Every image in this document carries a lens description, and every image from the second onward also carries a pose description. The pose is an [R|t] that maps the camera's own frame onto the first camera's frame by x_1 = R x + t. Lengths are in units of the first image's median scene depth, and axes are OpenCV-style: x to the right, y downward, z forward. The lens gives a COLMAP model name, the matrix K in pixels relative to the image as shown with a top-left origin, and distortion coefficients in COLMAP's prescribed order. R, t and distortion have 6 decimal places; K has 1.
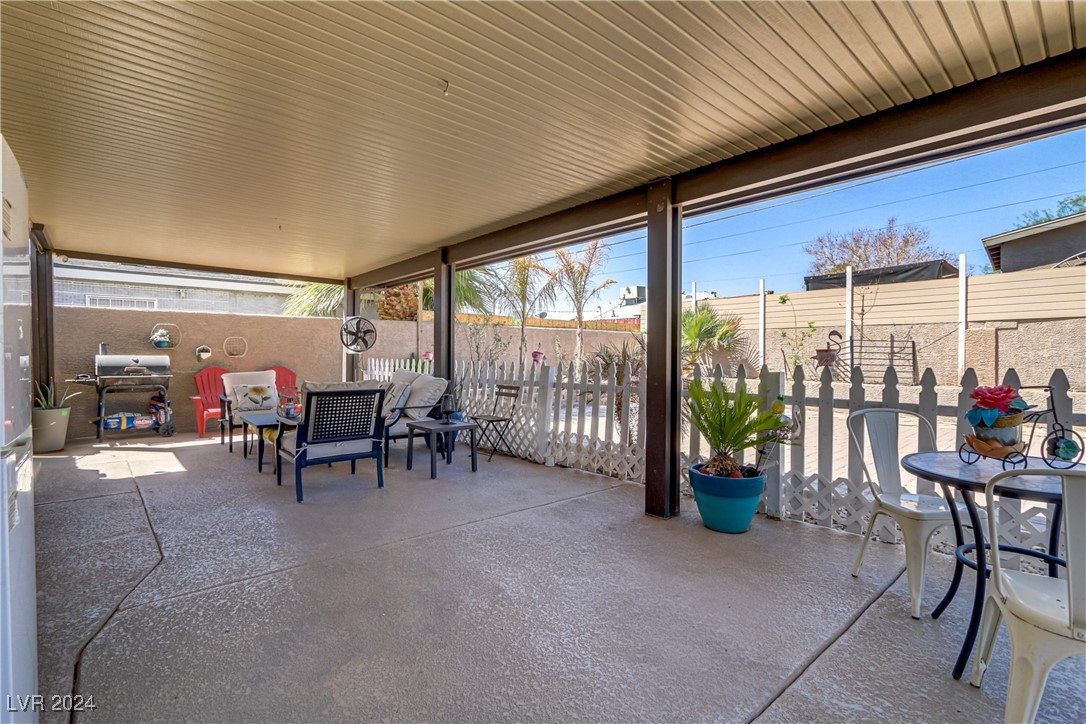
lens RADIAL K [[498.6, 0, 539.7], [0, 498.6, 359.9], [0, 0, 1]] dist [-0.017905, 0.003684]
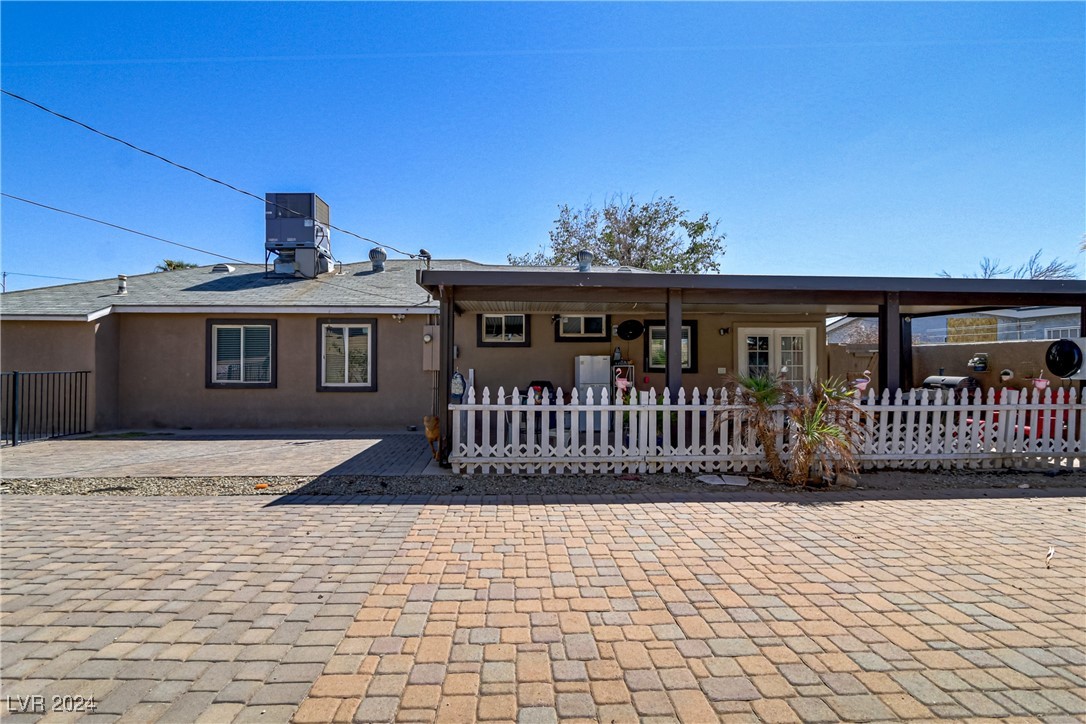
lens RADIAL K [[498.6, 0, 536.9], [0, 498.6, 380.4], [0, 0, 1]] dist [-0.017905, 0.003684]
pose [[-0.618984, 0.022905, -0.785070, 0.950903], [-0.011816, 0.999190, 0.038469, -0.034465], [0.785315, 0.033088, -0.618212, 0.825294]]
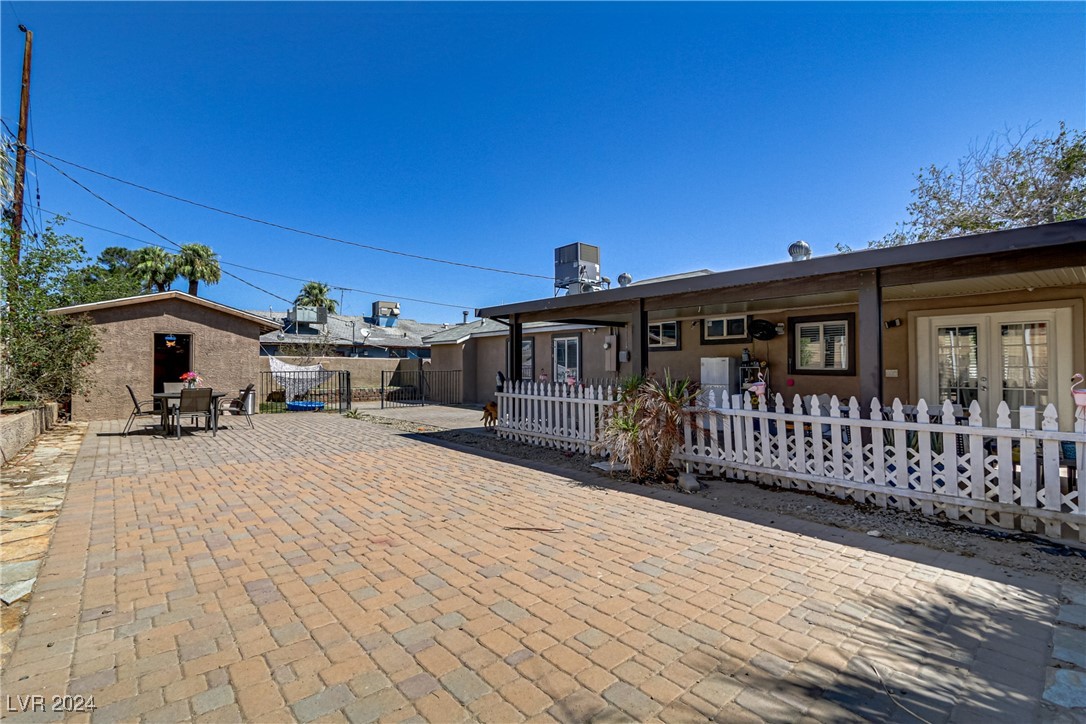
lens RADIAL K [[498.6, 0, 533.7], [0, 498.6, 357.5], [0, 0, 1]] dist [-0.017905, 0.003684]
pose [[-0.999945, -0.001280, 0.010398, 0.310149], [-0.001340, 0.999983, -0.005712, -0.043092], [-0.010390, -0.005725, -0.999930, 1.468788]]
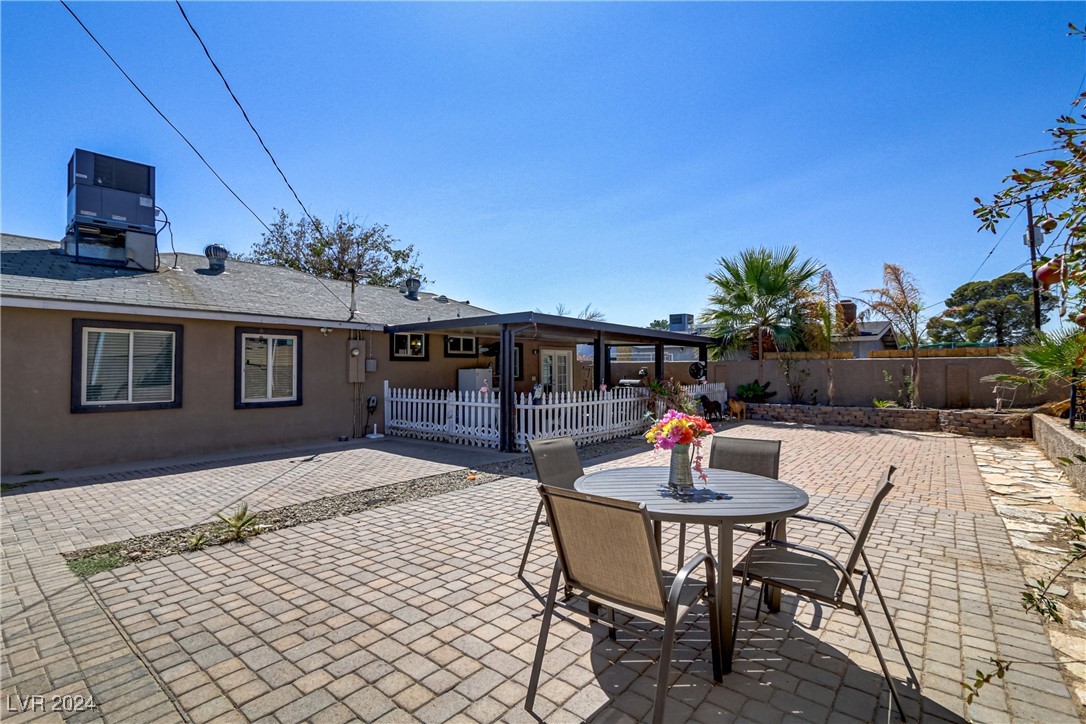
lens RADIAL K [[498.6, 0, 534.4], [0, 498.6, 368.6], [0, 0, 1]] dist [-0.017905, 0.003684]
pose [[0.159169, -0.005544, -0.987236, 1.553428], [-0.009194, 0.999933, -0.007098, -0.040656], [0.987209, 0.010206, 0.159108, 0.041813]]
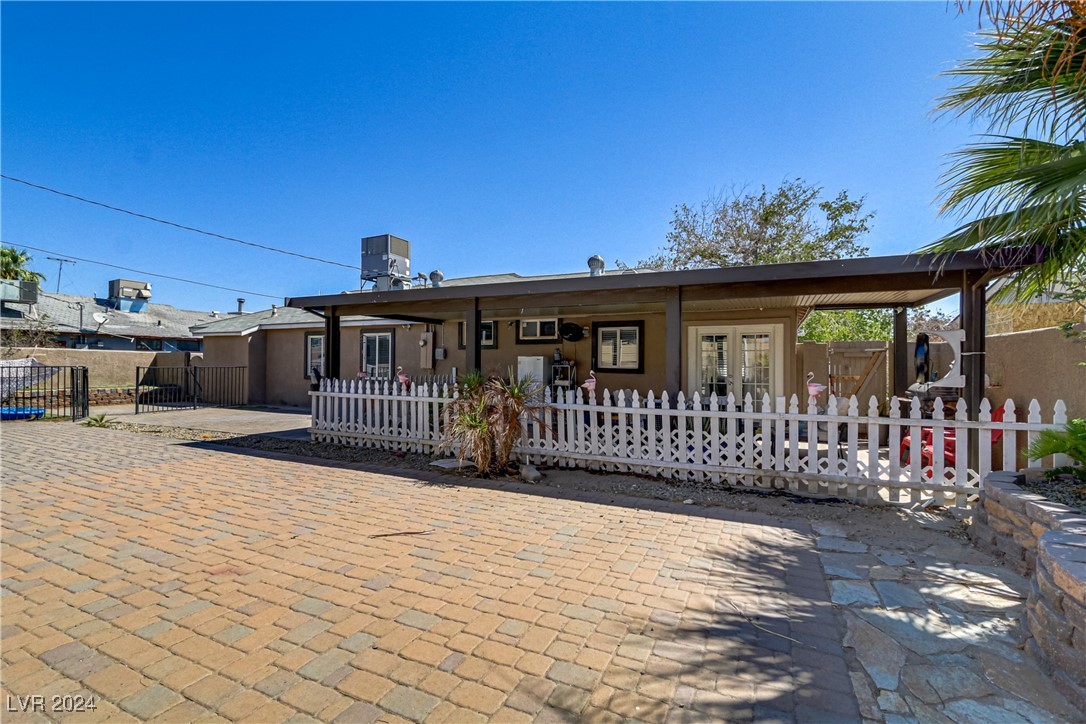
lens RADIAL K [[498.6, 0, 536.8], [0, 498.6, 358.6], [0, 0, 1]] dist [-0.017905, 0.003684]
pose [[-0.916349, -0.014160, -0.400130, 0.396932], [-0.014695, 0.999891, -0.001731, -0.042739], [0.400110, 0.004293, -0.916457, 1.455125]]
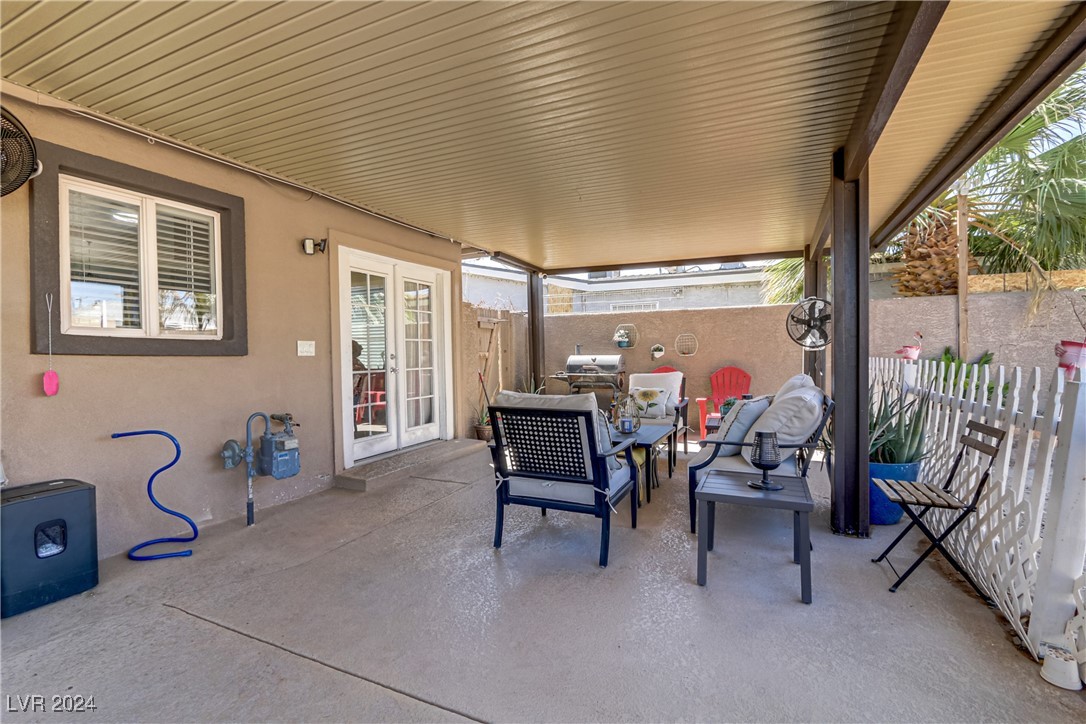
lens RADIAL K [[498.6, 0, 536.4], [0, 498.6, 362.6], [0, 0, 1]] dist [-0.017905, 0.003684]
pose [[0.400848, 0.009361, -0.916097, 0.123156], [0.002687, 0.999931, 0.011394, -0.004560], [0.916141, -0.007029, 0.400796, 0.378336]]
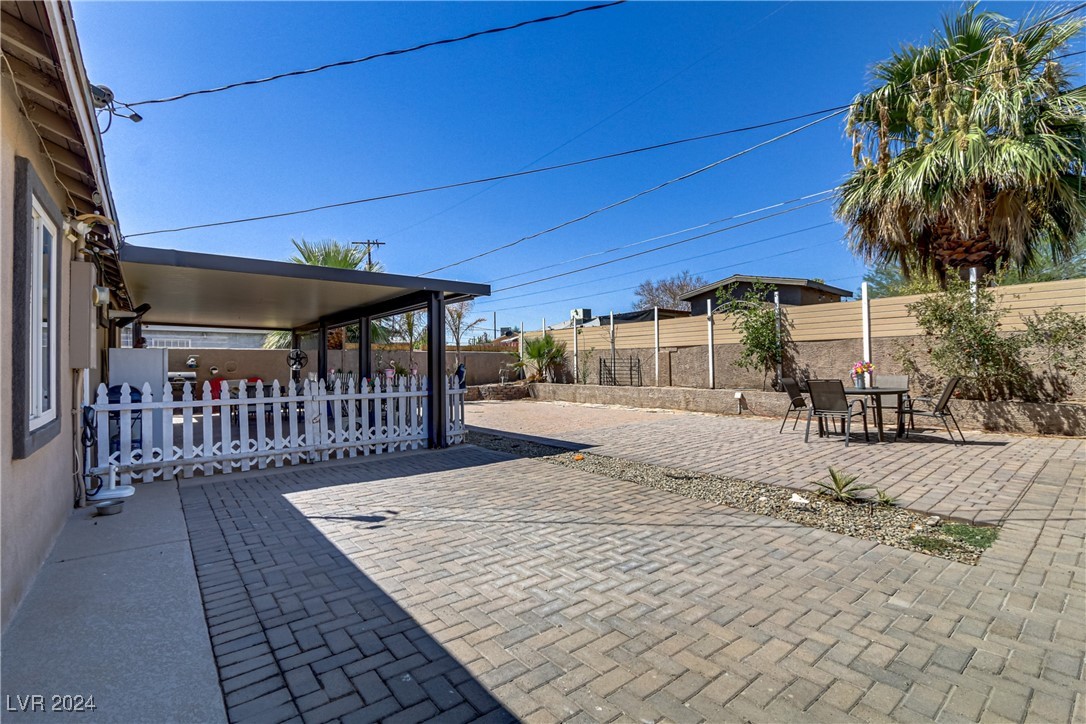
lens RADIAL K [[498.6, 0, 539.4], [0, 498.6, 357.3], [0, 0, 1]] dist [-0.017905, 0.003684]
pose [[0.998879, -0.010040, -0.046252, 0.618841], [0.008722, 0.999552, -0.028628, 0.000964], [0.046518, 0.028193, 0.998519, -0.789334]]
